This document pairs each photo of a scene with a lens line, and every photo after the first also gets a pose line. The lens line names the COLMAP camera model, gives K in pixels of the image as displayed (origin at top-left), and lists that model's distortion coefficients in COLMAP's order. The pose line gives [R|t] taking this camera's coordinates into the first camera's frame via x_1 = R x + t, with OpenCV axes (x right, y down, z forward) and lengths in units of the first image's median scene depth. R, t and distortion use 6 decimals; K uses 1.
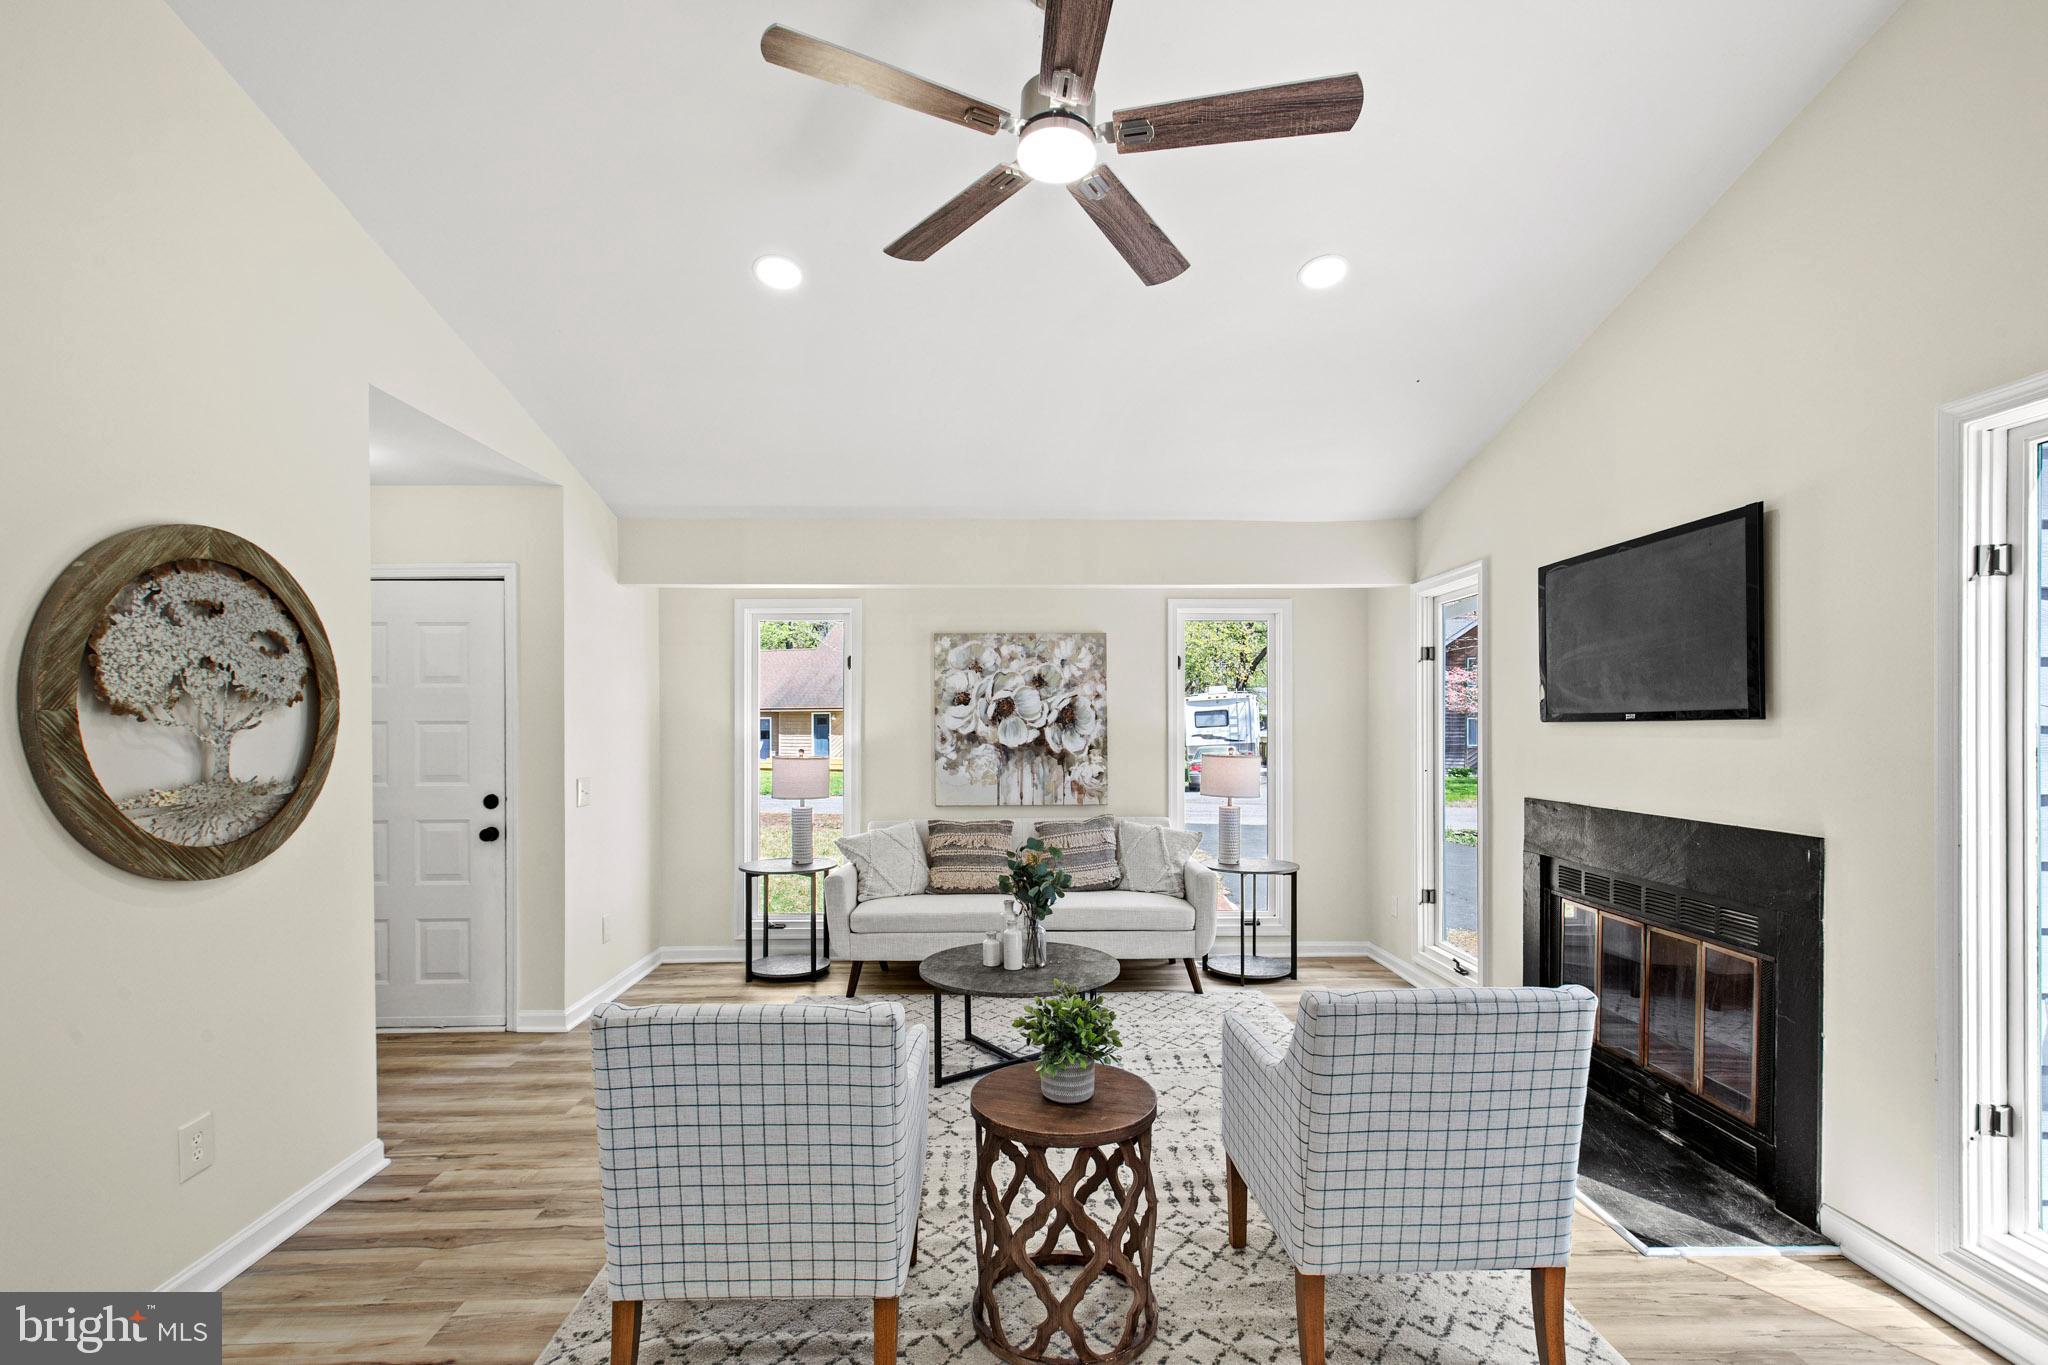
lens RADIAL K [[934.2, 0, 1005.2], [0, 934.2, 729.3], [0, 0, 1]] dist [0.002617, 0.001028]
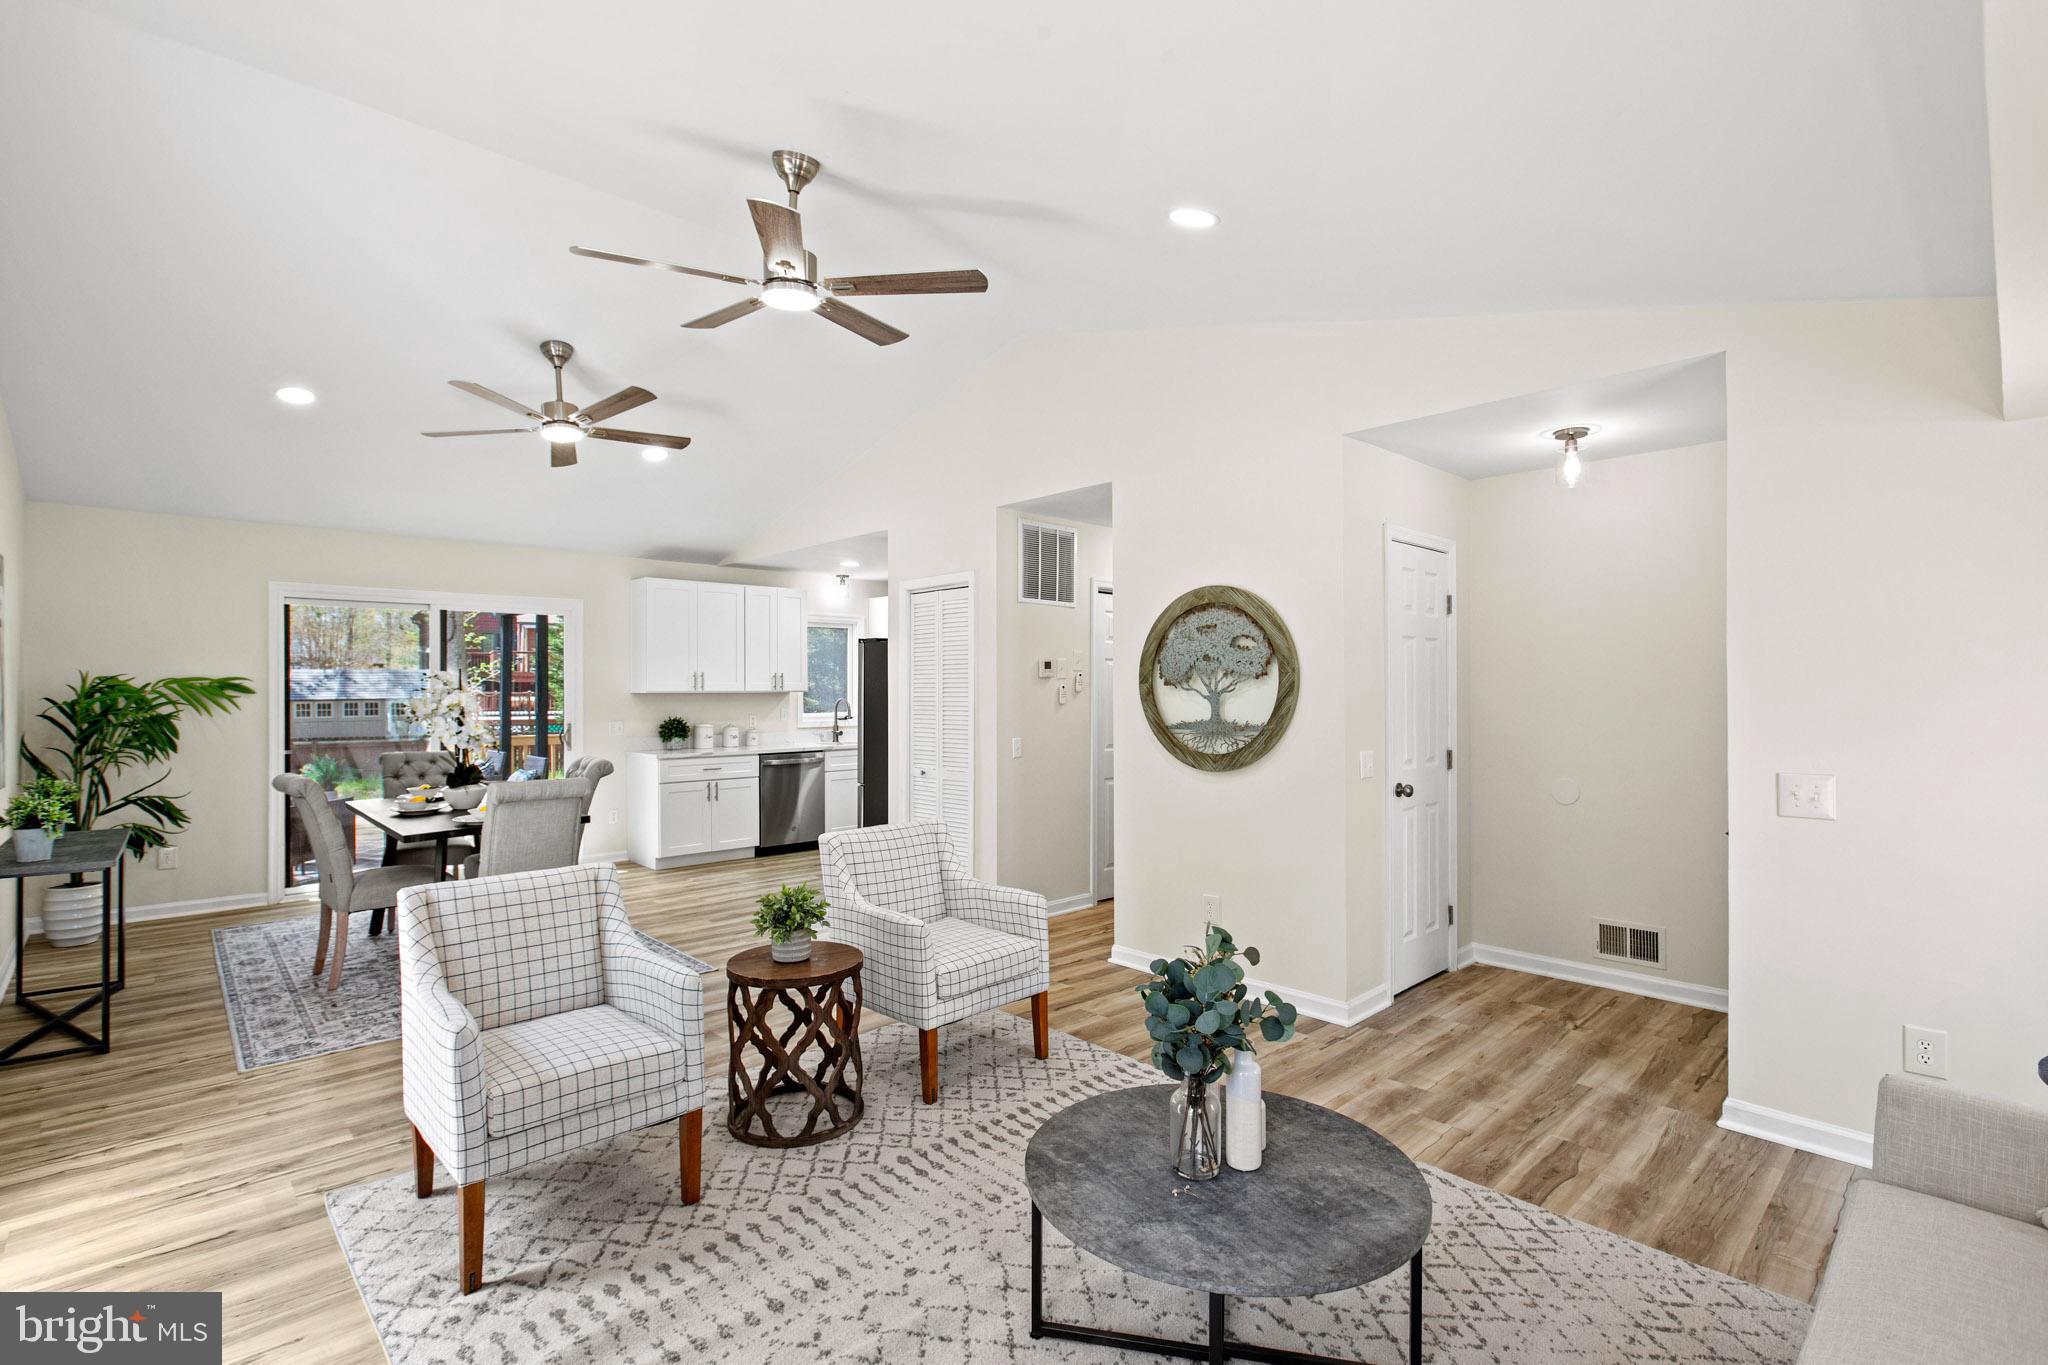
lens RADIAL K [[944.1, 0, 1015.3], [0, 944.1, 688.6], [0, 0, 1]] dist [-0.011632, 0.000120]
pose [[-0.737629, 0.004097, -0.675194, 0.308887], [0.001110, 0.999988, 0.004855, -0.007413], [0.675206, 0.002832, -0.737624, 0.906710]]
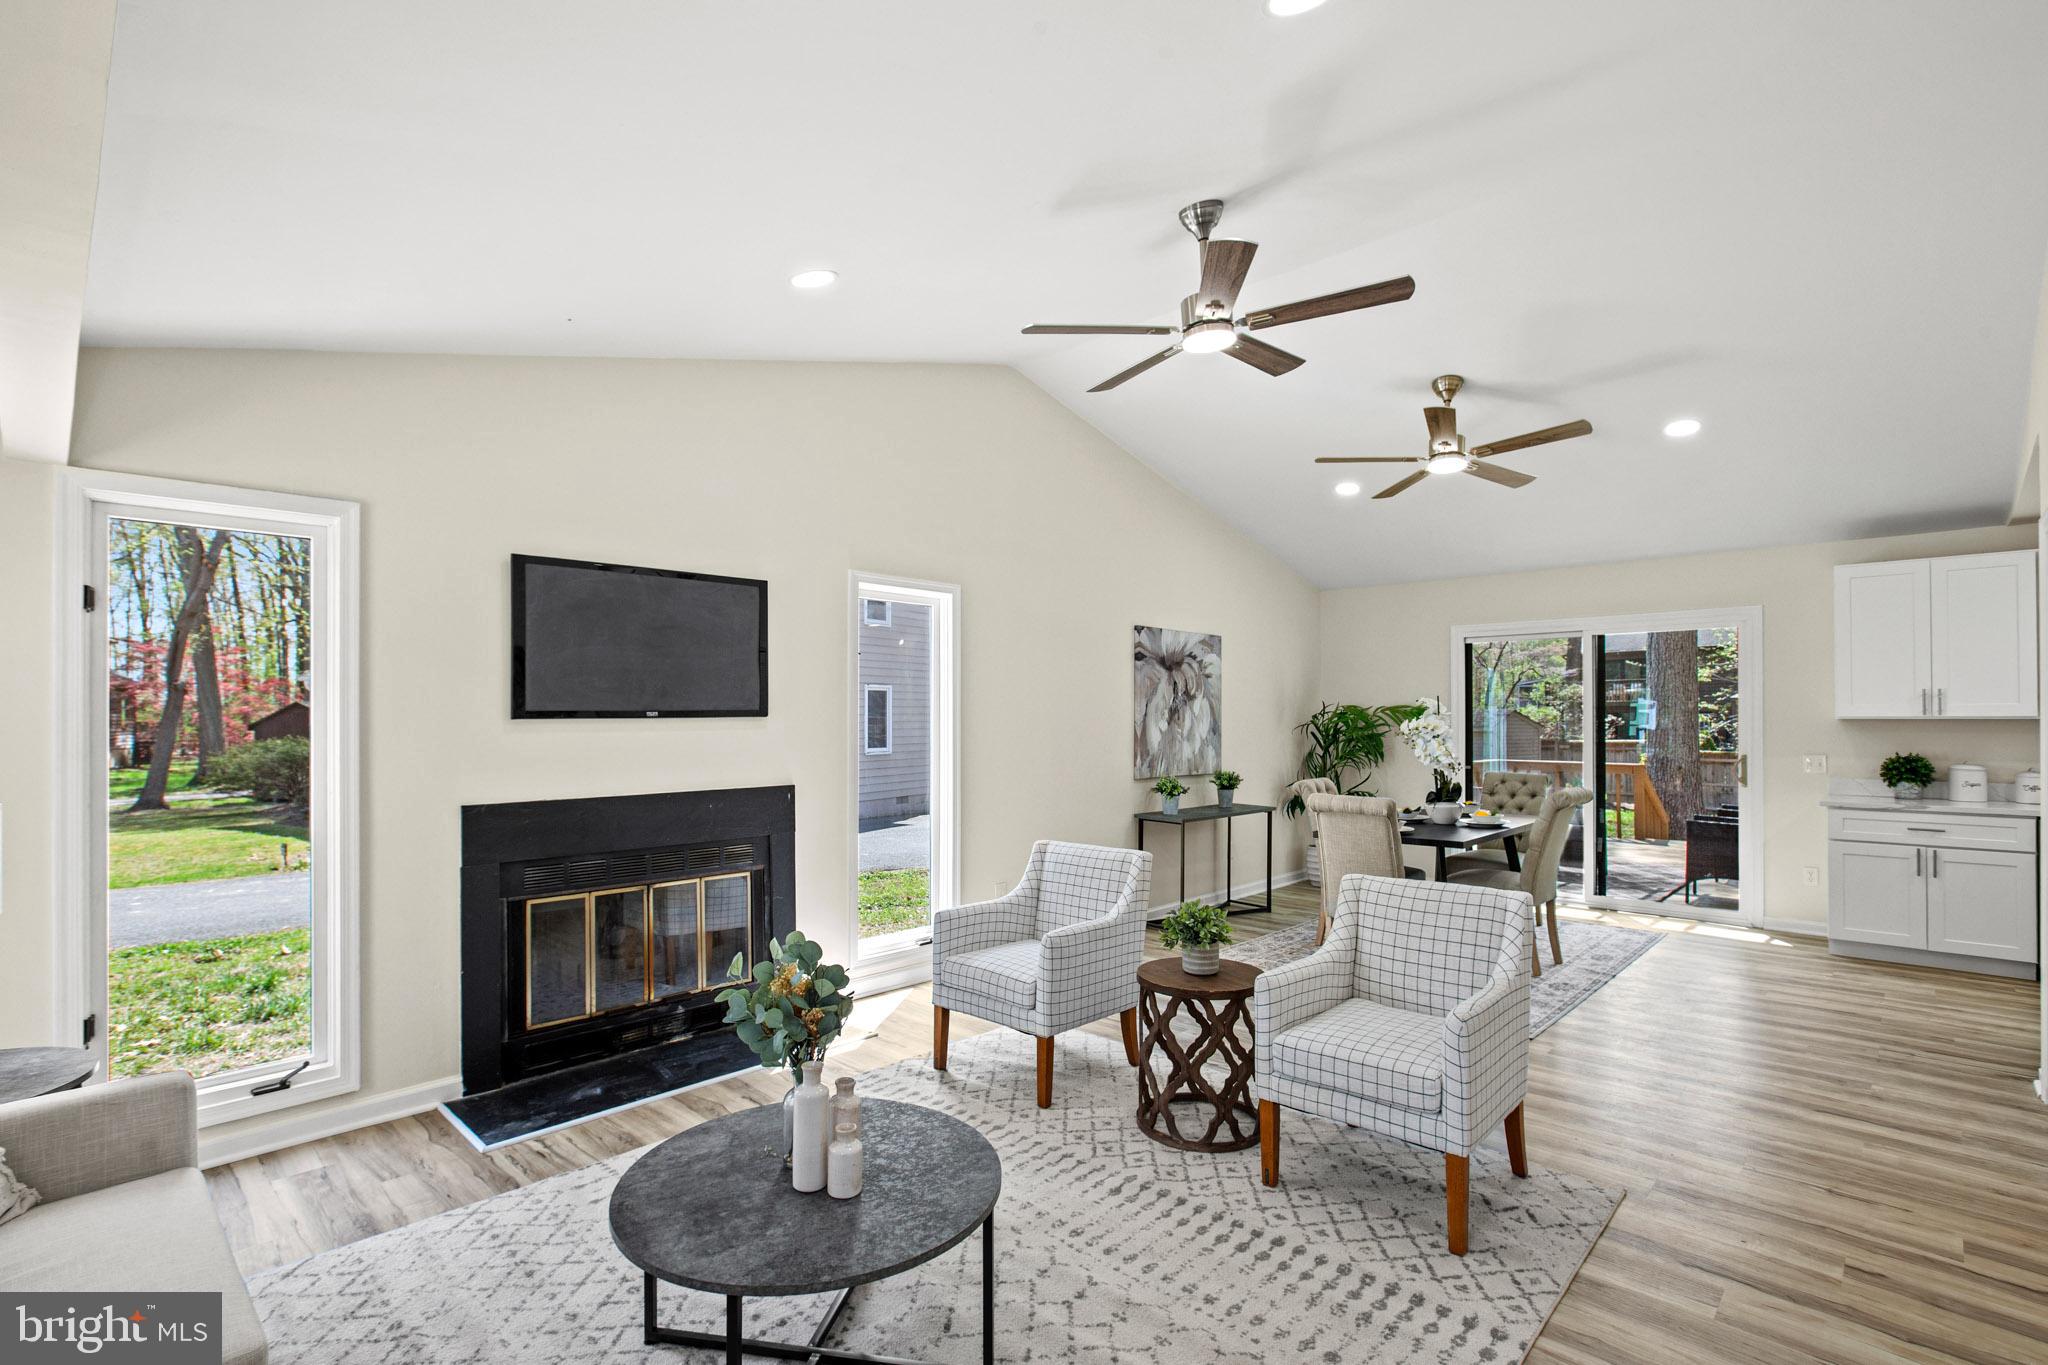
lens RADIAL K [[944.1, 0, 1017.1], [0, 944.1, 709.9], [0, 0, 1]] dist [-0.011632, 0.000120]
pose [[-0.710422, 0.008952, 0.703719, -0.305330], [0.006487, 0.999960, -0.006171, -0.004614], [-0.703746, 0.000181, -0.710451, 0.902376]]
